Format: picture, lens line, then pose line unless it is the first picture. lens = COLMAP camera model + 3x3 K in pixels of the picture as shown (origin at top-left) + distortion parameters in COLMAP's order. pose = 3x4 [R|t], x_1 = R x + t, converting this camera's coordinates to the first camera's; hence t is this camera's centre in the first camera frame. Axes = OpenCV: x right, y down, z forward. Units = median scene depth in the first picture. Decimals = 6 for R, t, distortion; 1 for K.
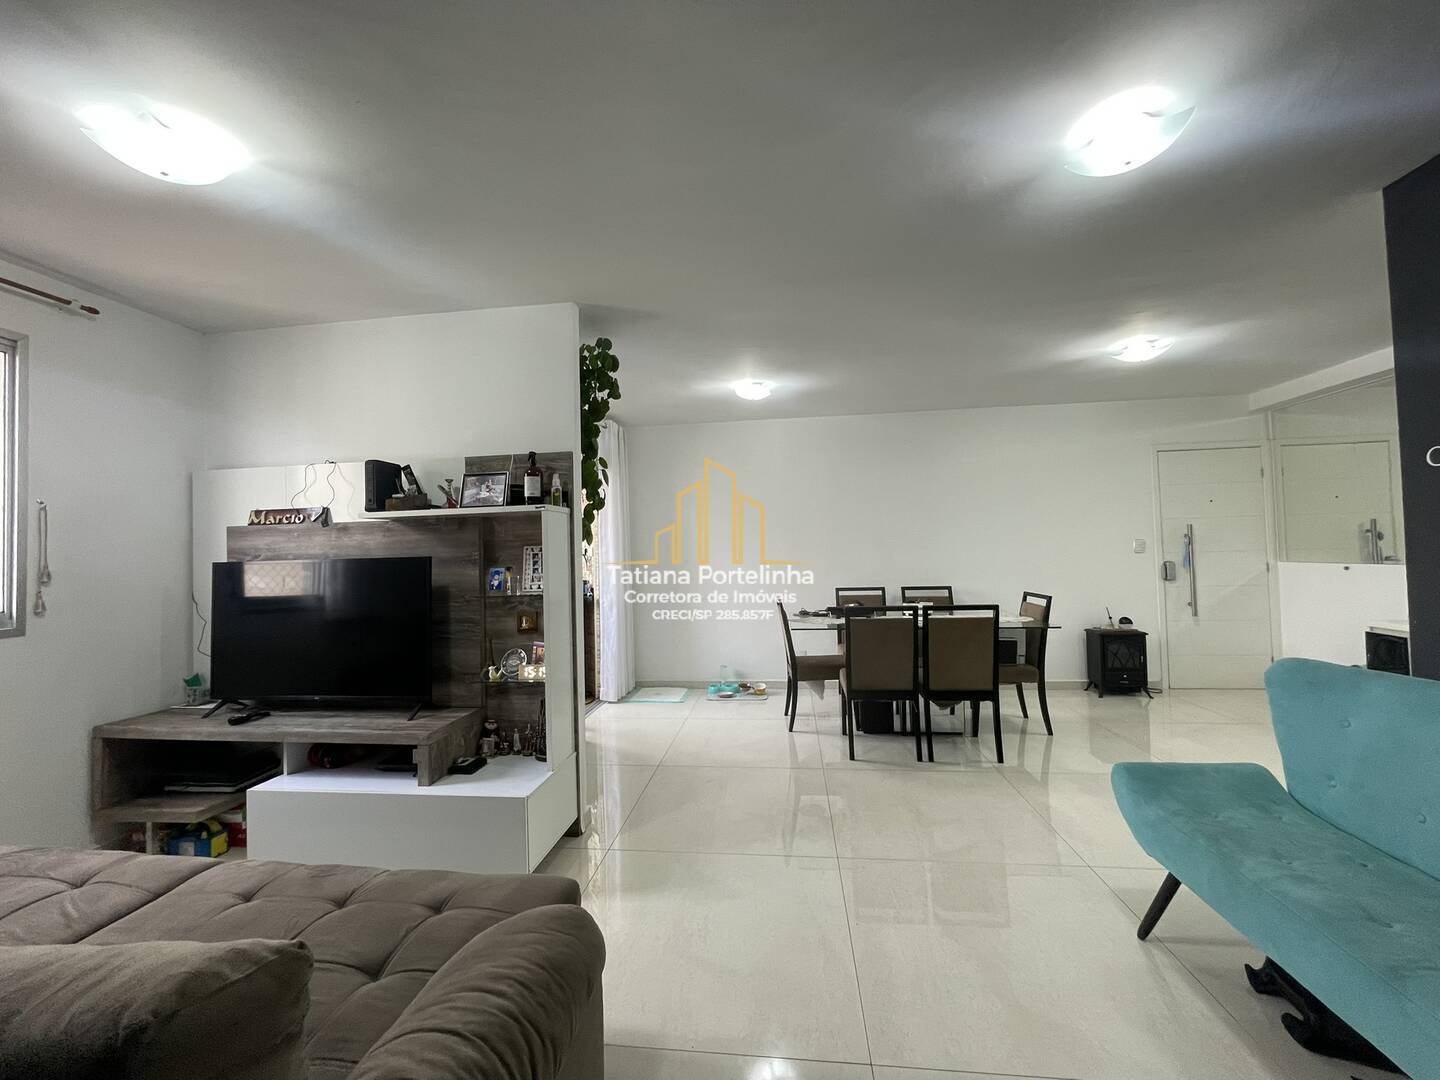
lens RADIAL K [[583.3, 0, 717.1], [0, 583.3, 530.2], [0, 0, 1]] dist [-0.003080, -0.000053]
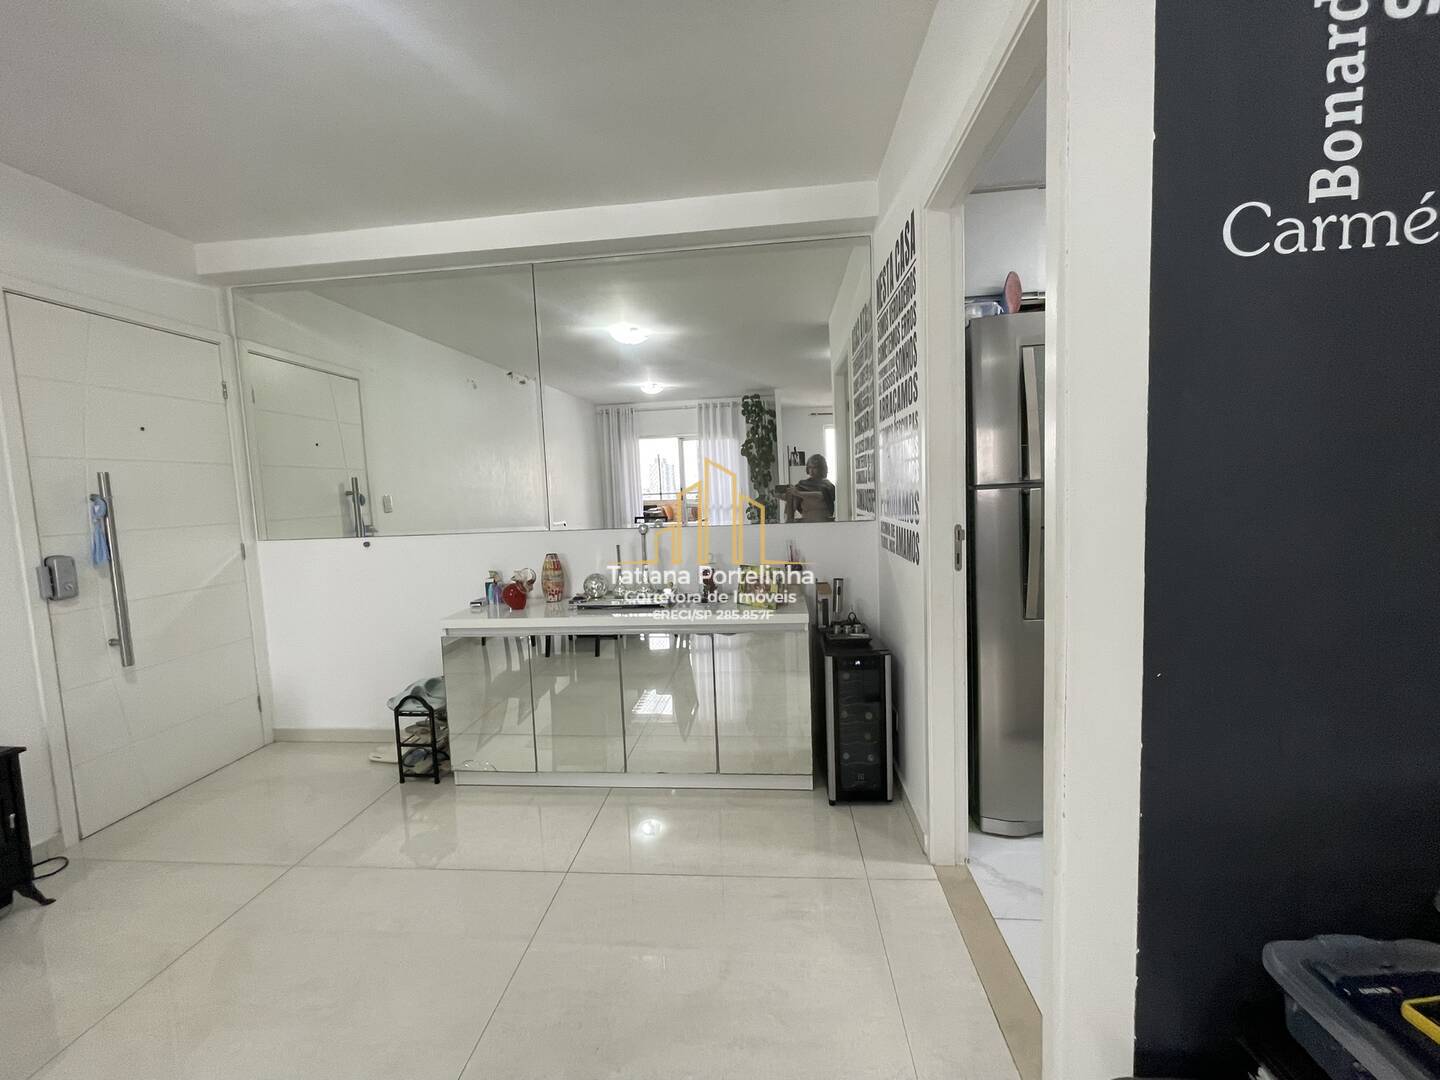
lens RADIAL K [[583.3, 0, 719.8], [0, 583.3, 537.7], [0, 0, 1]] dist [-0.003080, -0.000053]
pose [[-0.024623, -0.058351, 0.997992, 0.342341], [0.005867, 0.998269, 0.058512, 0.017529], [-0.999680, 0.007295, -0.024238, 0.531882]]
